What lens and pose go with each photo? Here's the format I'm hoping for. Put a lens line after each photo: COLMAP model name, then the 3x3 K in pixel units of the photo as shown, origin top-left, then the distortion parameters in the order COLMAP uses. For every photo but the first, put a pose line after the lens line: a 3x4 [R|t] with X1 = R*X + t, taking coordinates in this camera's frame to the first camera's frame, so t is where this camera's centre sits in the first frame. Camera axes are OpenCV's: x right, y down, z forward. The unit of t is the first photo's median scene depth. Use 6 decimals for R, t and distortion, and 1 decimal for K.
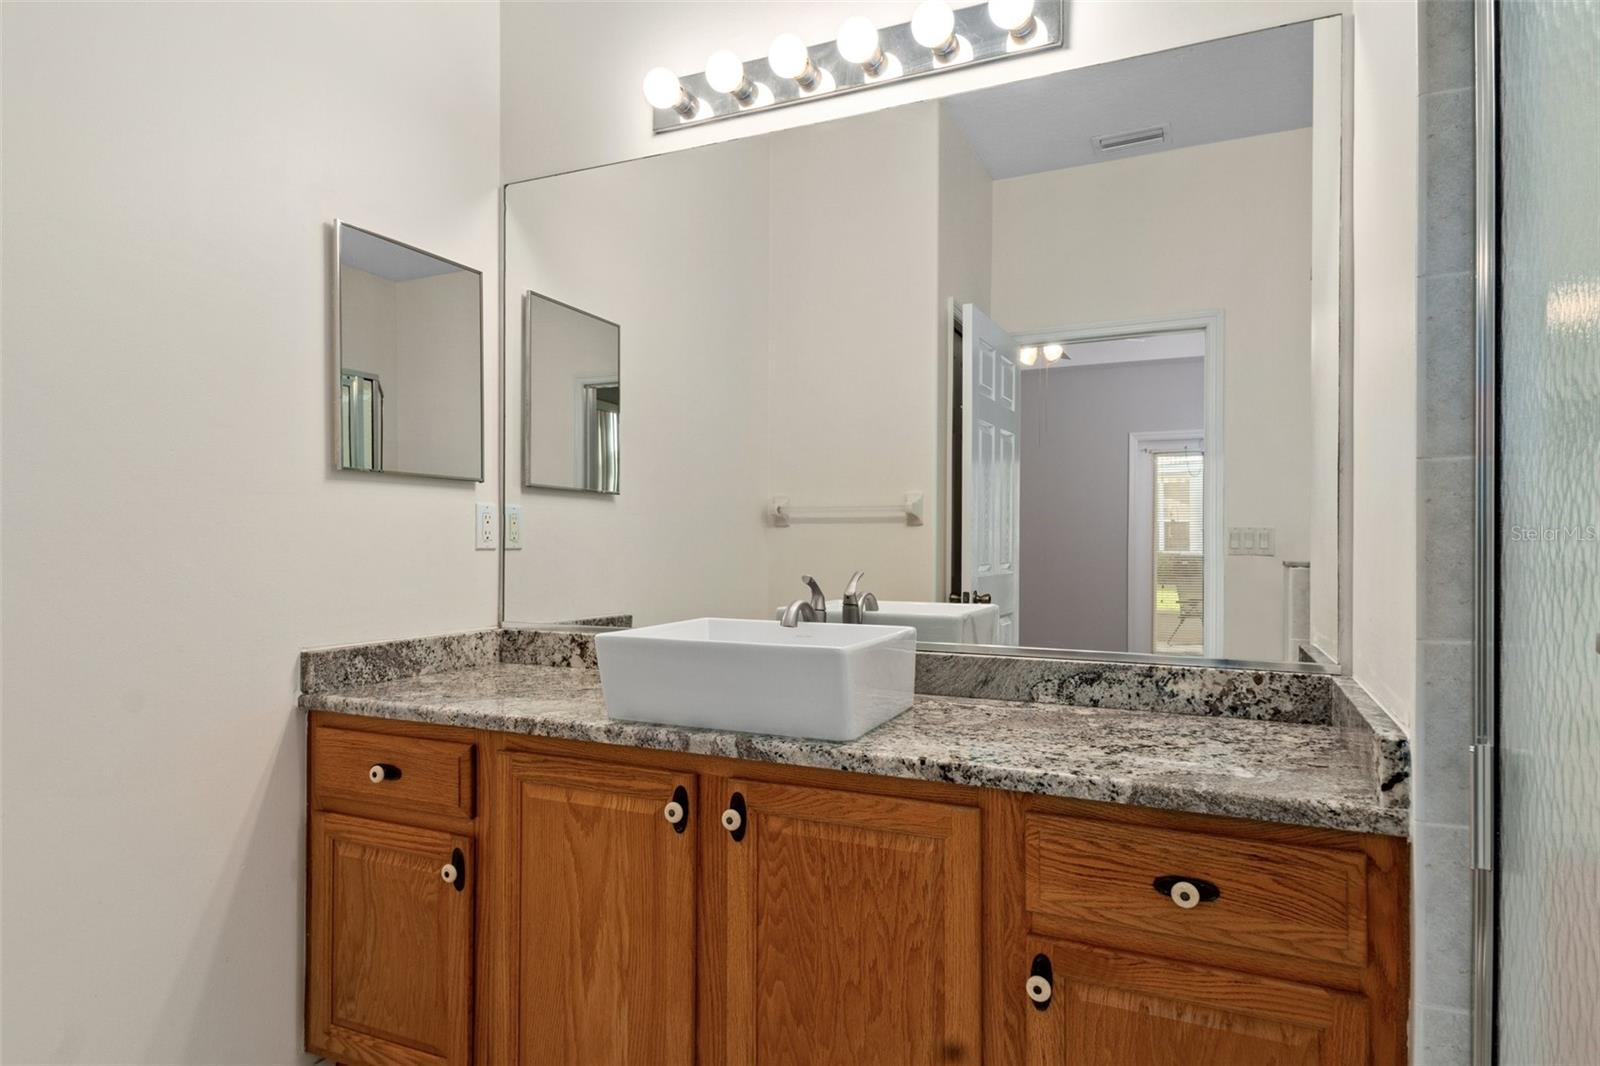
lens RADIAL K [[913.3, 0, 804.8], [0, 913.3, 541.6], [0, 0, 1]] dist [0.024618, -0.000005]
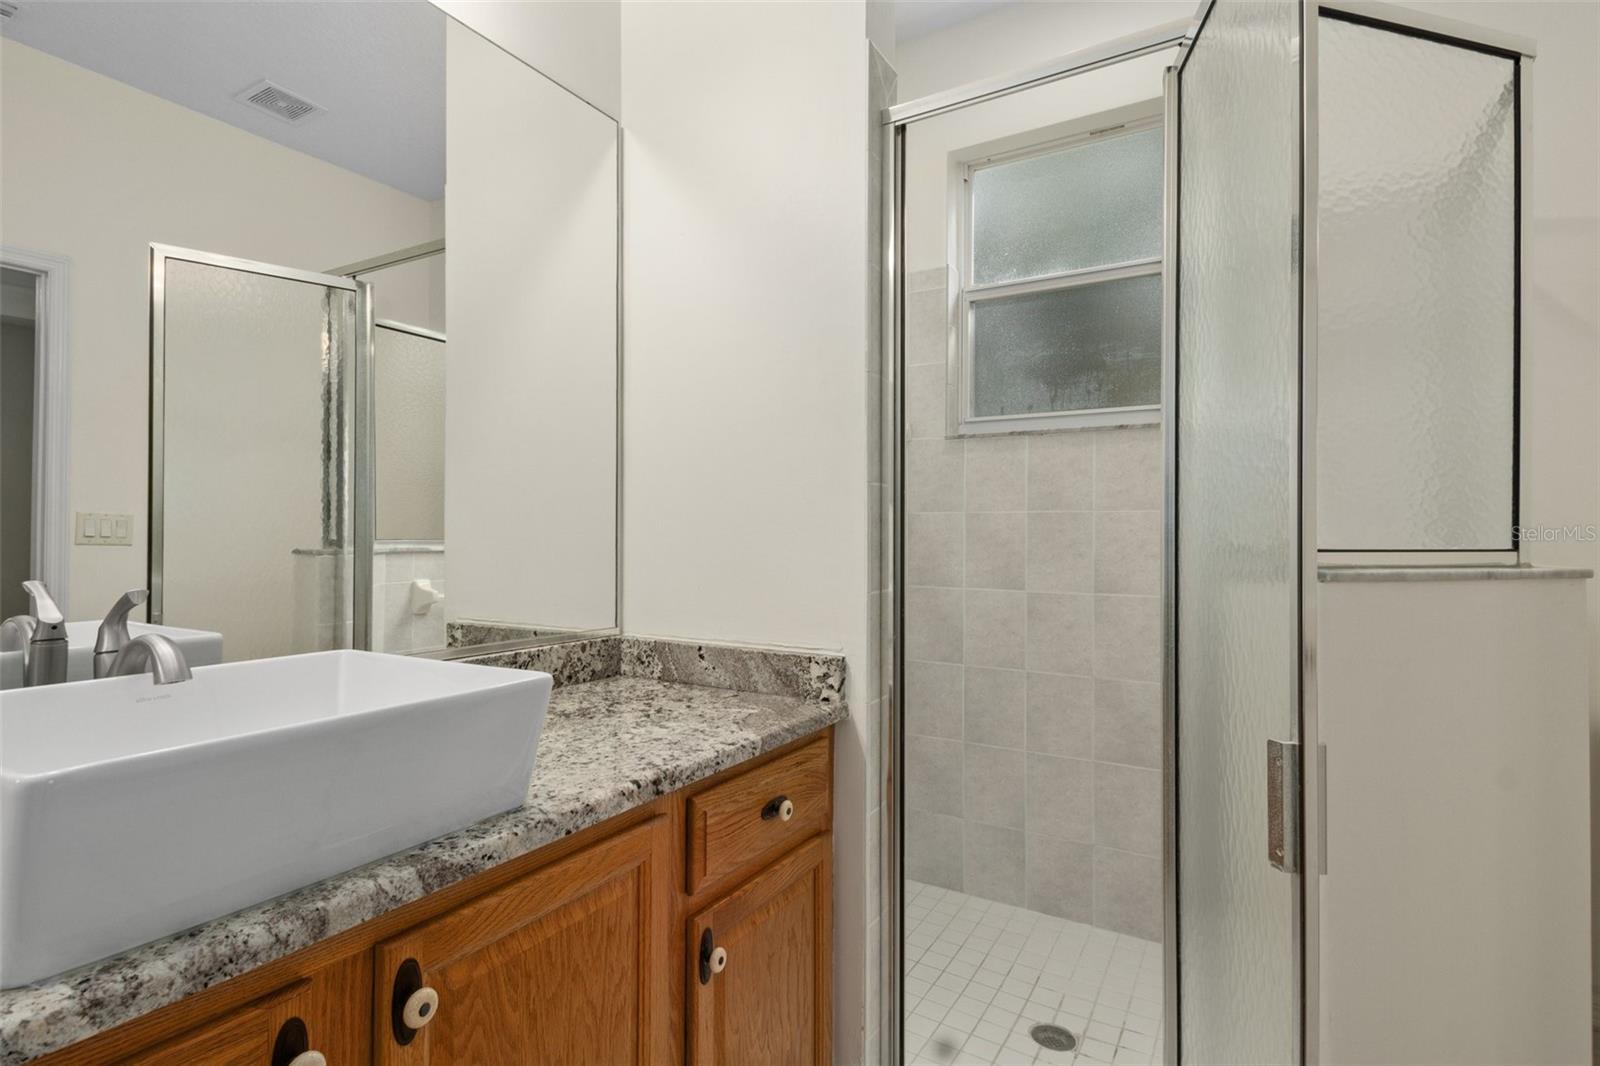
lens RADIAL K [[768.7, 0, 806.4], [0, 768.7, 531.2], [0, 0, 1]] dist [0.002984, -0.002245]
pose [[0.130425, 0.008273, 0.991424, -0.549460], [-0.008509, 0.999938, -0.007225, 0.005228], [-0.991422, -0.007494, 0.130487, 0.721676]]
